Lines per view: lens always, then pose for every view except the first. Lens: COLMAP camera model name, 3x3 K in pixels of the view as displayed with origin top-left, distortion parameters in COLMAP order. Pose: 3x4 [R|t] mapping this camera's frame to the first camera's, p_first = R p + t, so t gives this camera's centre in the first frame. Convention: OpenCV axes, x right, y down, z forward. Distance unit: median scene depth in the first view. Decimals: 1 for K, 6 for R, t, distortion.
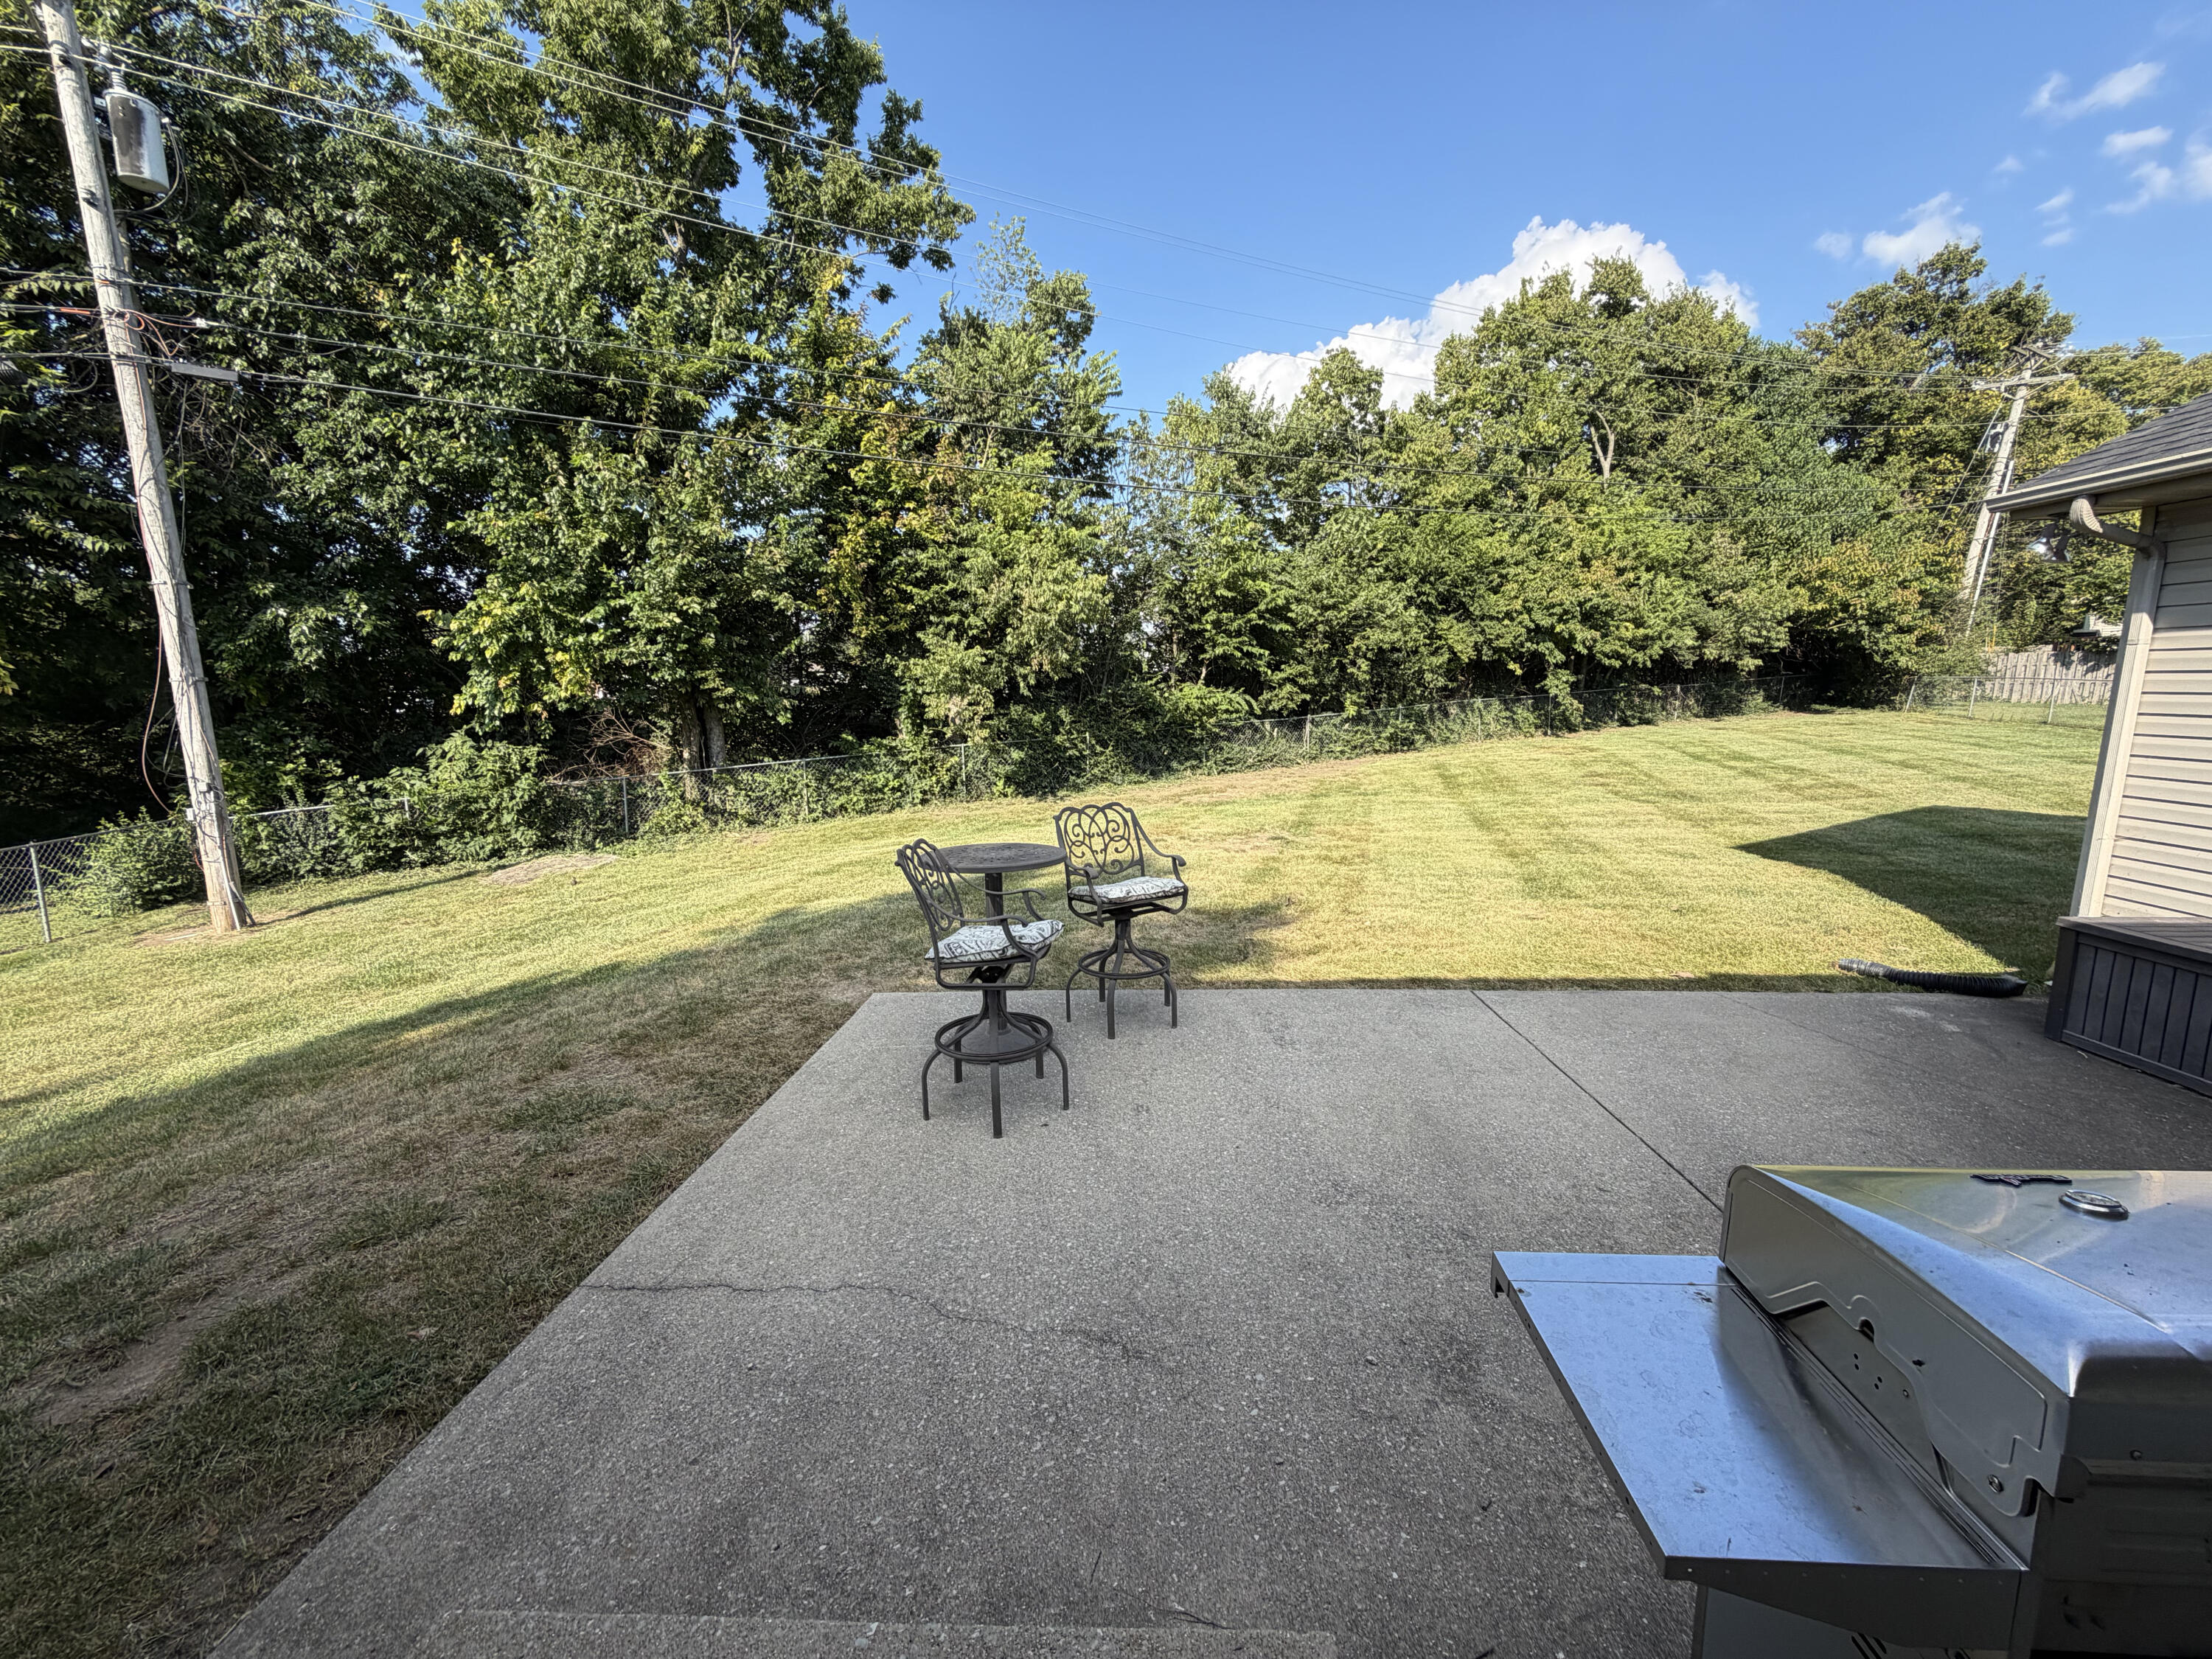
lens RADIAL K [[876.7, 0, 1117.8], [0, 876.7, 839.2], [0, 0, 1]] dist [-0.000925, 0.000293]
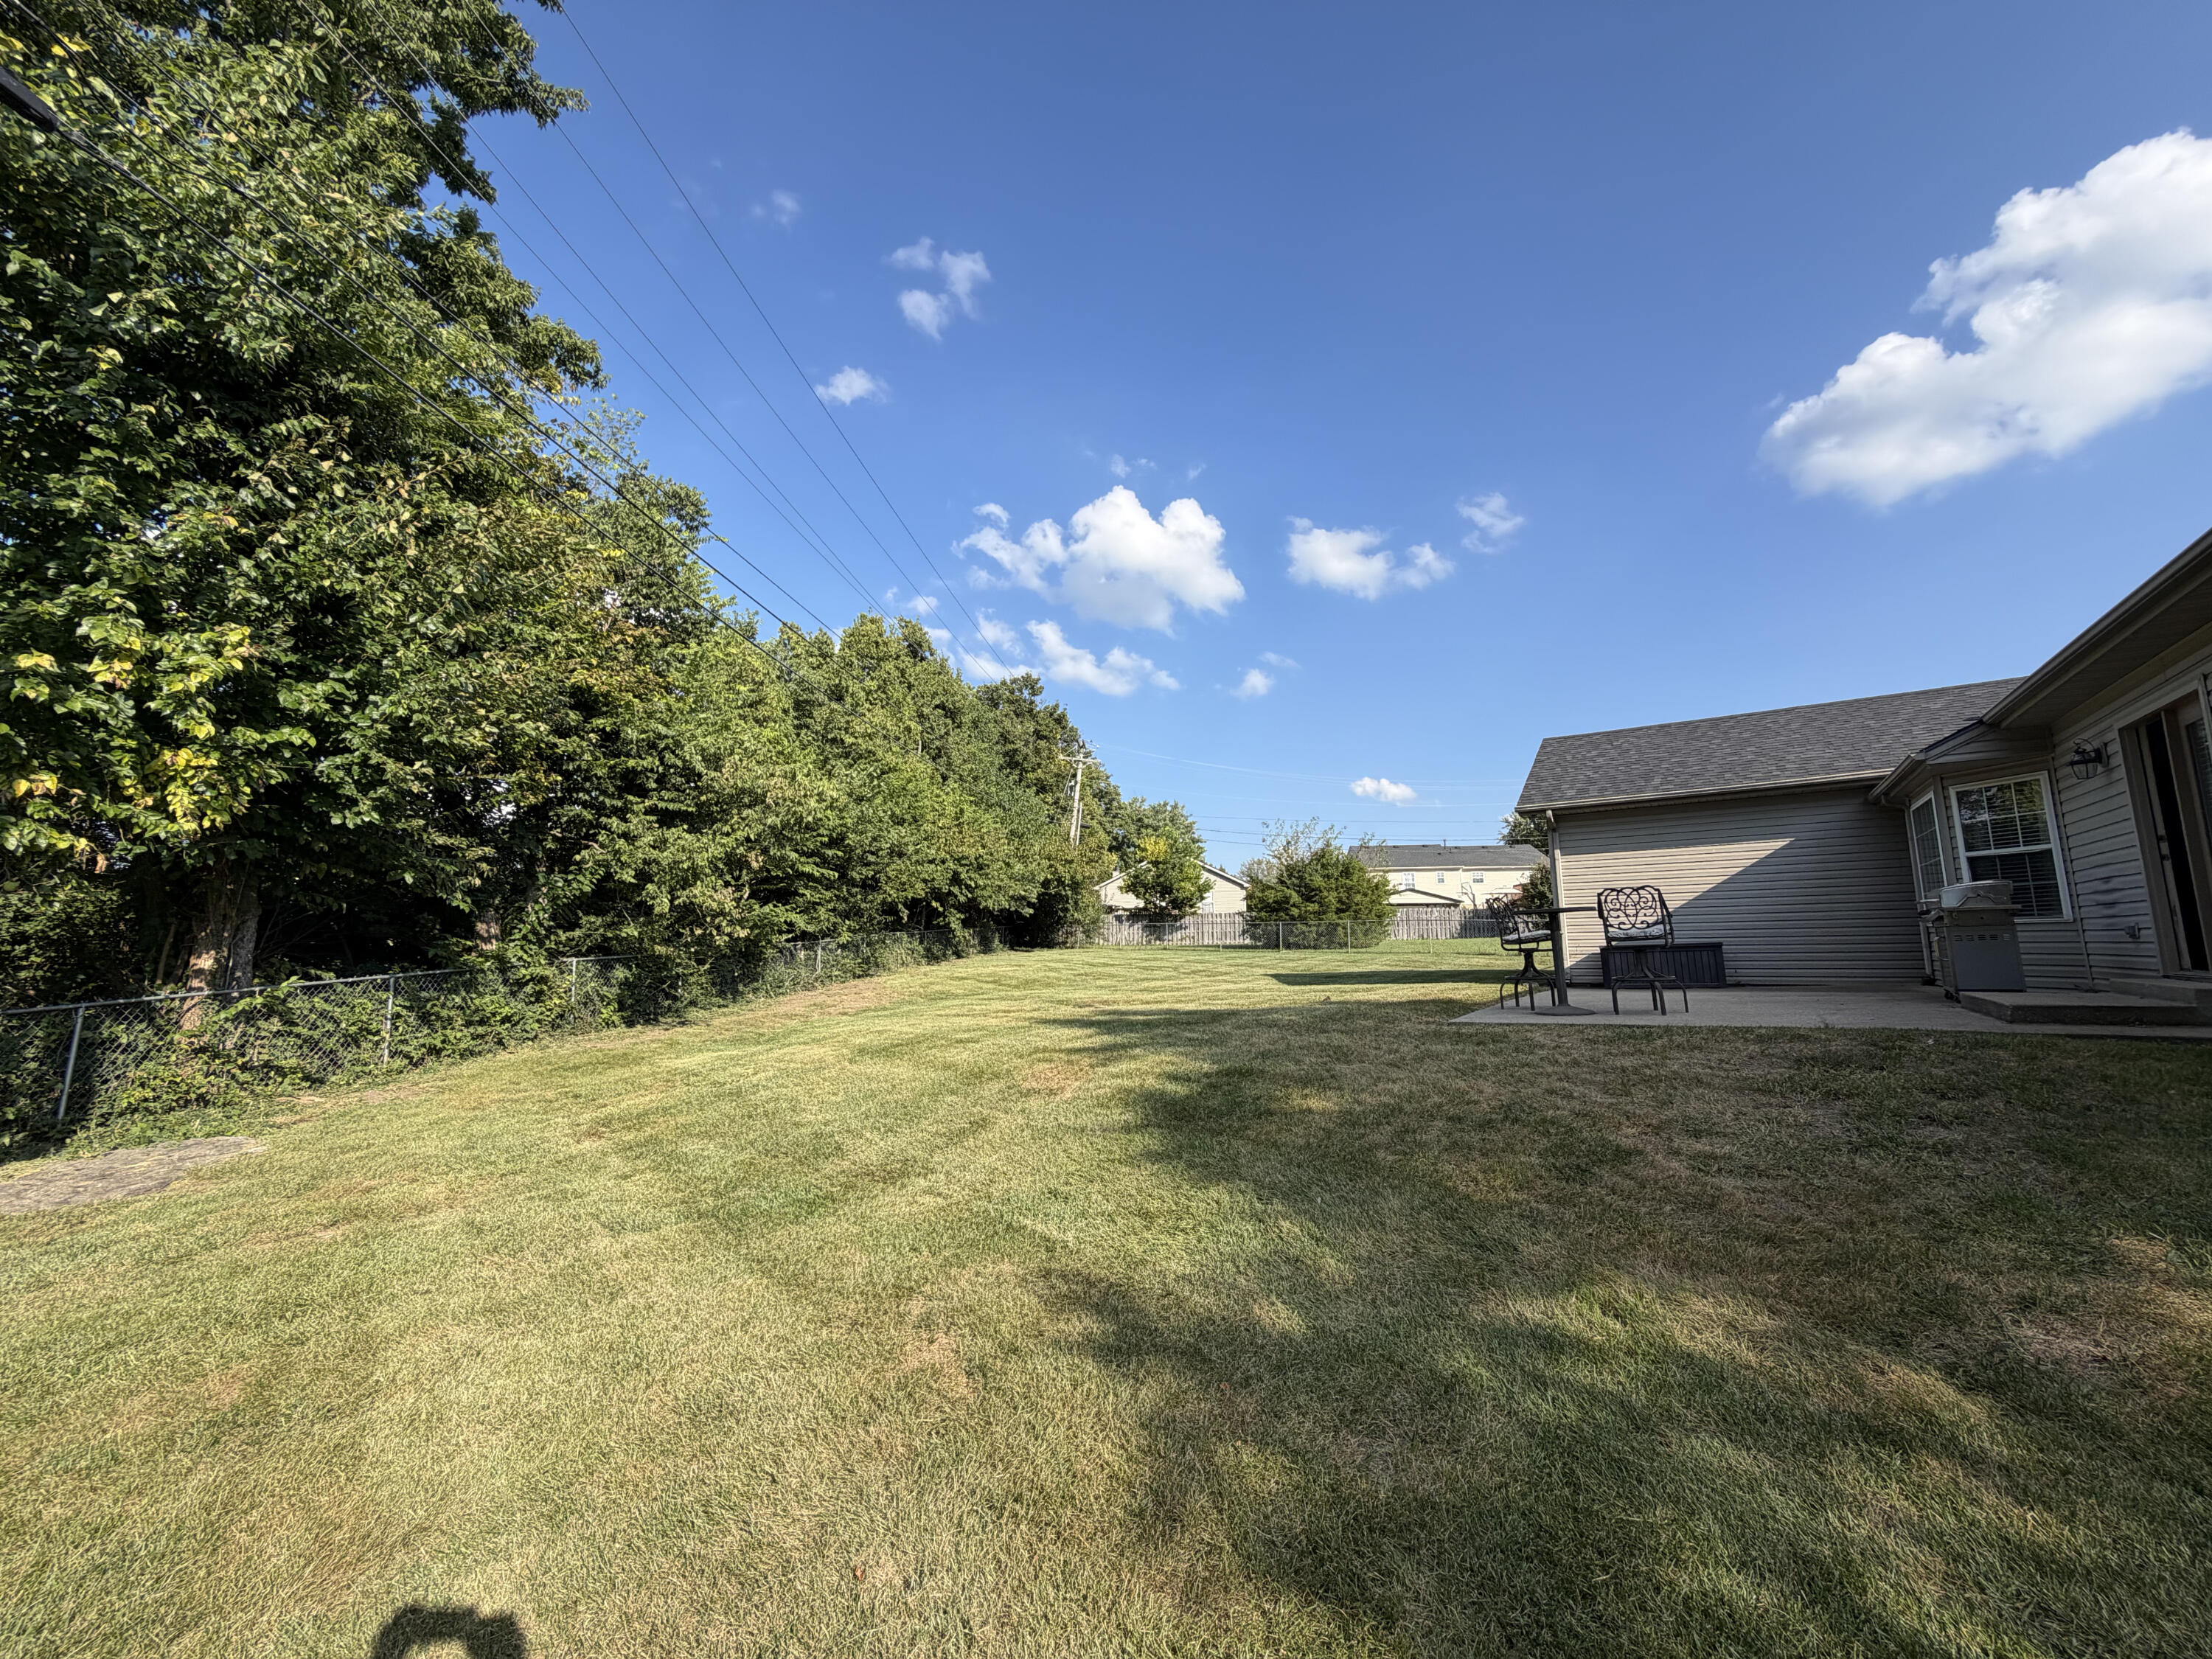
lens RADIAL K [[873.7, 0, 1106.0], [0, 873.7, 829.5], [0, 0, 1]] dist [-0.020656, -0.000043]
pose [[0.545096, 0.114970, 0.830453, -0.440135], [0.155567, 0.959479, -0.234944, 0.026489], [-0.823814, 0.257258, 0.505122, 0.157331]]
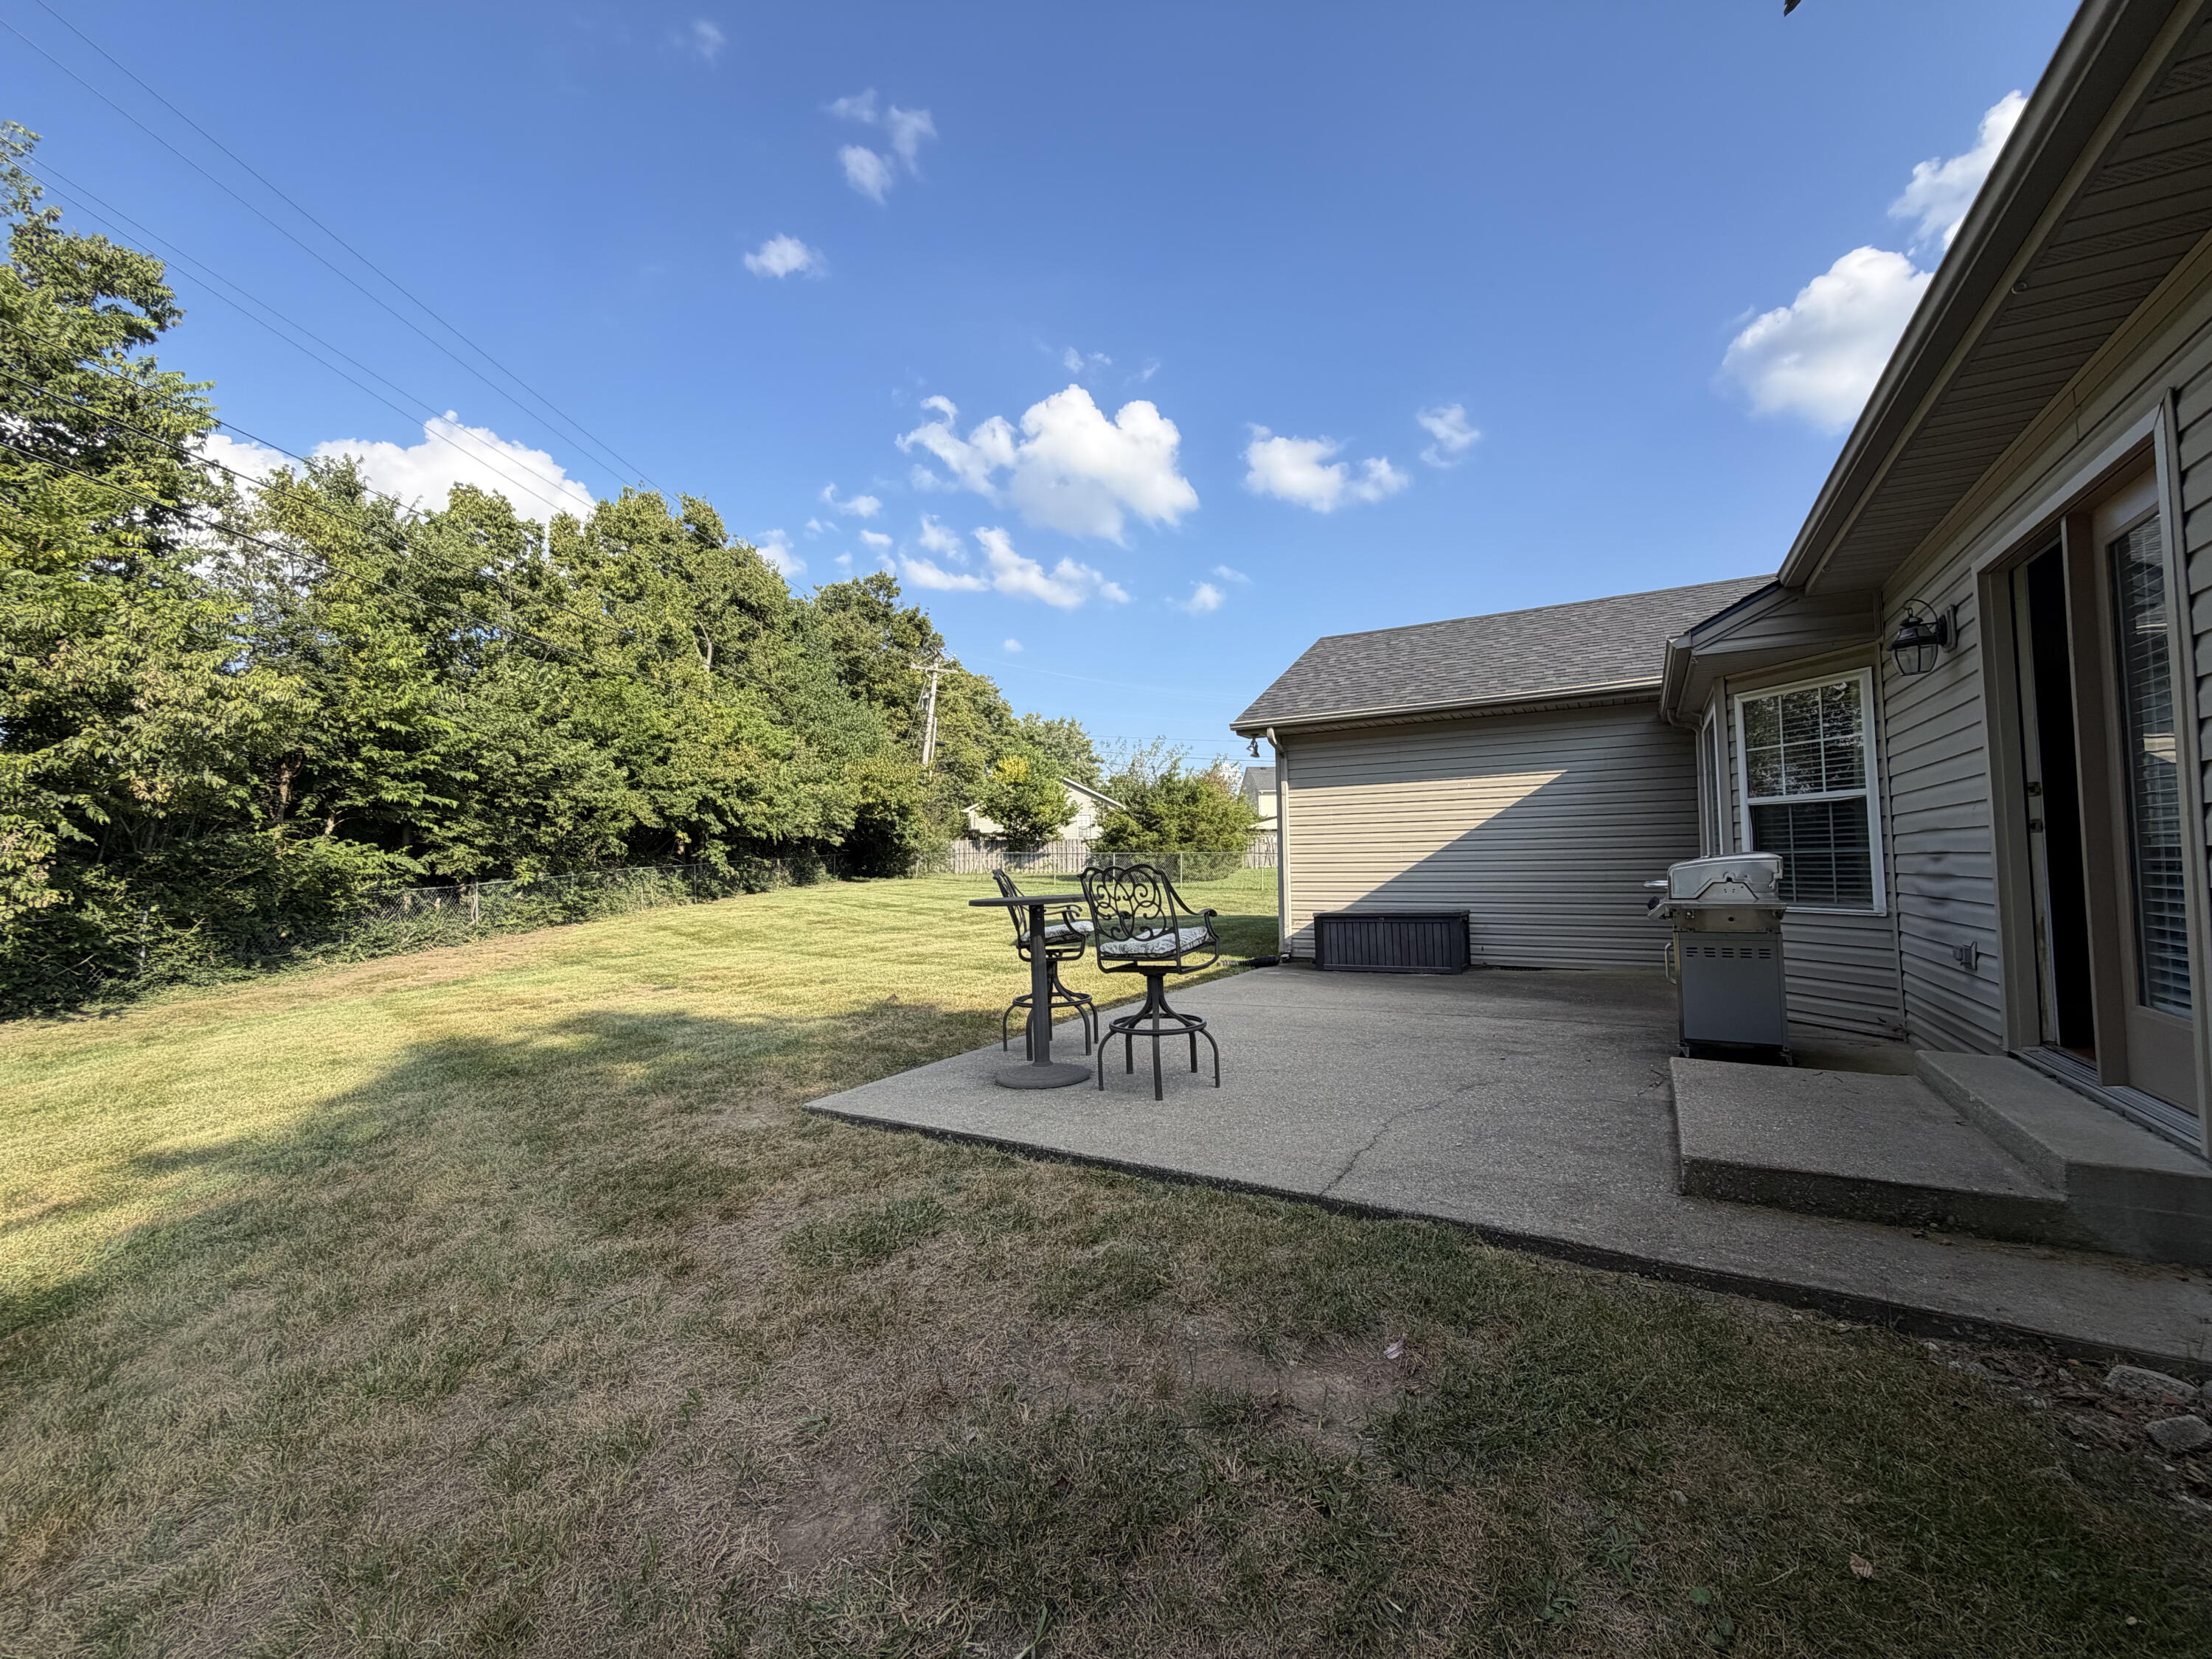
lens RADIAL K [[876.7, 0, 1117.8], [0, 876.7, 839.2], [0, 0, 1]] dist [-0.000925, 0.000293]
pose [[0.483068, 0.027965, 0.875136, -0.201290], [0.163880, 0.978939, -0.121742, 0.018209], [-0.860110, 0.202227, 0.468311, 0.069878]]
